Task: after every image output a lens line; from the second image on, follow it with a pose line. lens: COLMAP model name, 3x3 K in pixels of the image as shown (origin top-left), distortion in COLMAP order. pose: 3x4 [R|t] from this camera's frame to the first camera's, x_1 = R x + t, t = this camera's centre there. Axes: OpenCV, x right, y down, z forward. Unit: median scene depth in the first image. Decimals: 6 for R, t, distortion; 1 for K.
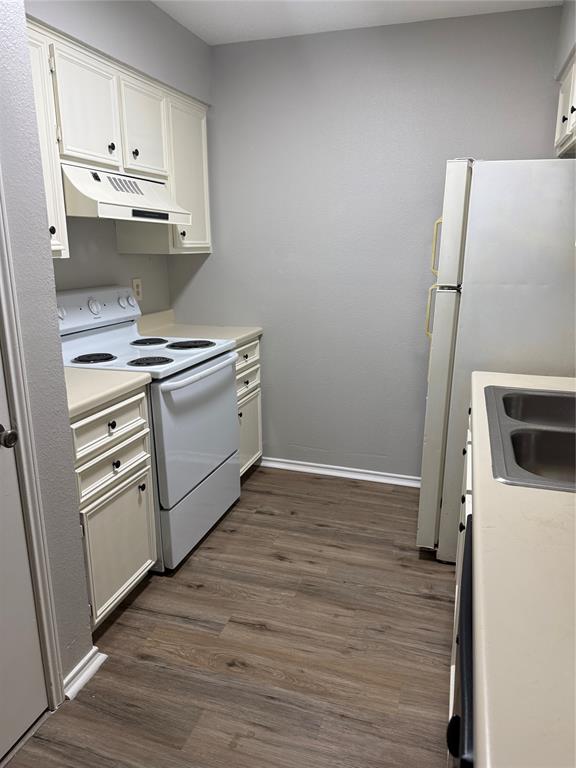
lens RADIAL K [[550.3, 0, 284.4], [0, 550.3, 383.6], [0, 0, 1]] dist [-0.004755, -0.023382]
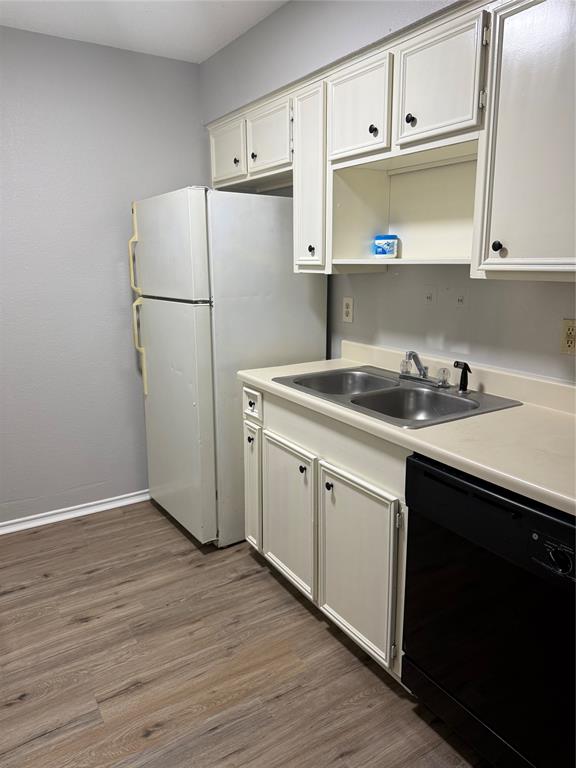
lens RADIAL K [[550.3, 0, 282.9], [0, 550.3, 383.4], [0, 0, 1]] dist [-0.004755, -0.023382]
pose [[0.642844, -0.186407, 0.742970, -0.423826], [0.210109, 0.975647, 0.062990, -0.046135], [-0.736618, 0.115612, 0.666355, 0.147524]]
